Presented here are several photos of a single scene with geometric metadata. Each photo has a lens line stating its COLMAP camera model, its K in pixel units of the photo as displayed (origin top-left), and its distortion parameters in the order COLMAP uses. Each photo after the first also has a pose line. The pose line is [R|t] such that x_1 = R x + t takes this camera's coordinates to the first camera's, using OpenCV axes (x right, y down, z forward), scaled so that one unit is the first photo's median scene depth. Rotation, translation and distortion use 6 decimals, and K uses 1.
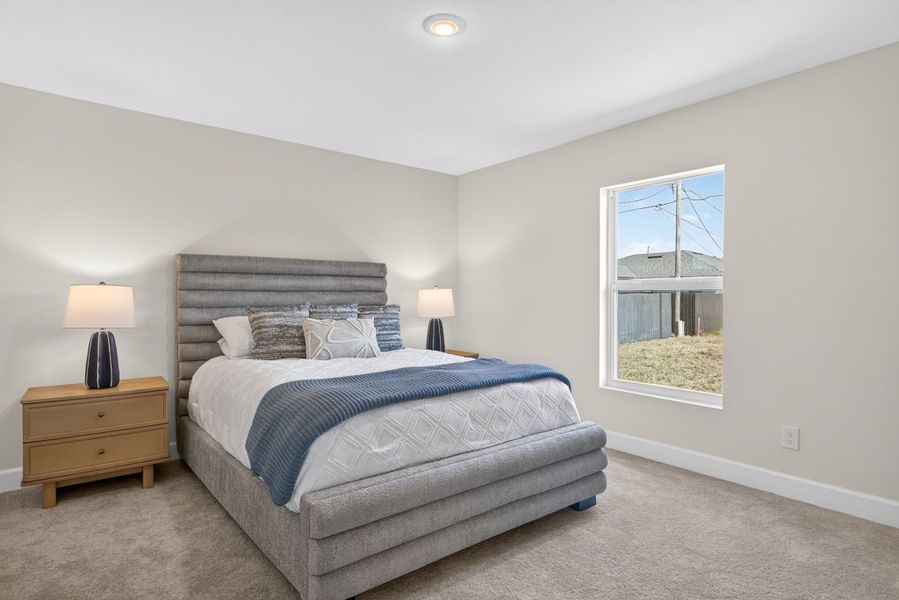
lens RADIAL K [[489.5, 0, 454.7], [0, 489.5, 298.7], [0, 0, 1]] dist [0.004650, 0.000825]
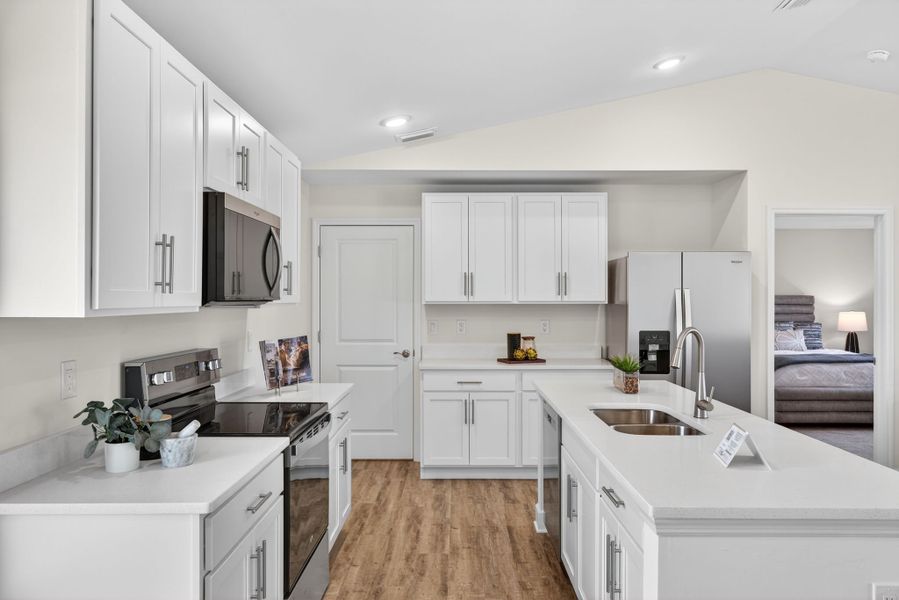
lens RADIAL K [[647.0, 0, 445.6], [0, 647.0, 295.1], [0, 0, 1]] dist [0.009324, 0.003870]
pose [[0.766459, 0.000869, -0.642293, 0.366062], [-0.003009, 0.999993, -0.002238, -0.082531], [0.642287, 0.003648, 0.766456, -1.705576]]
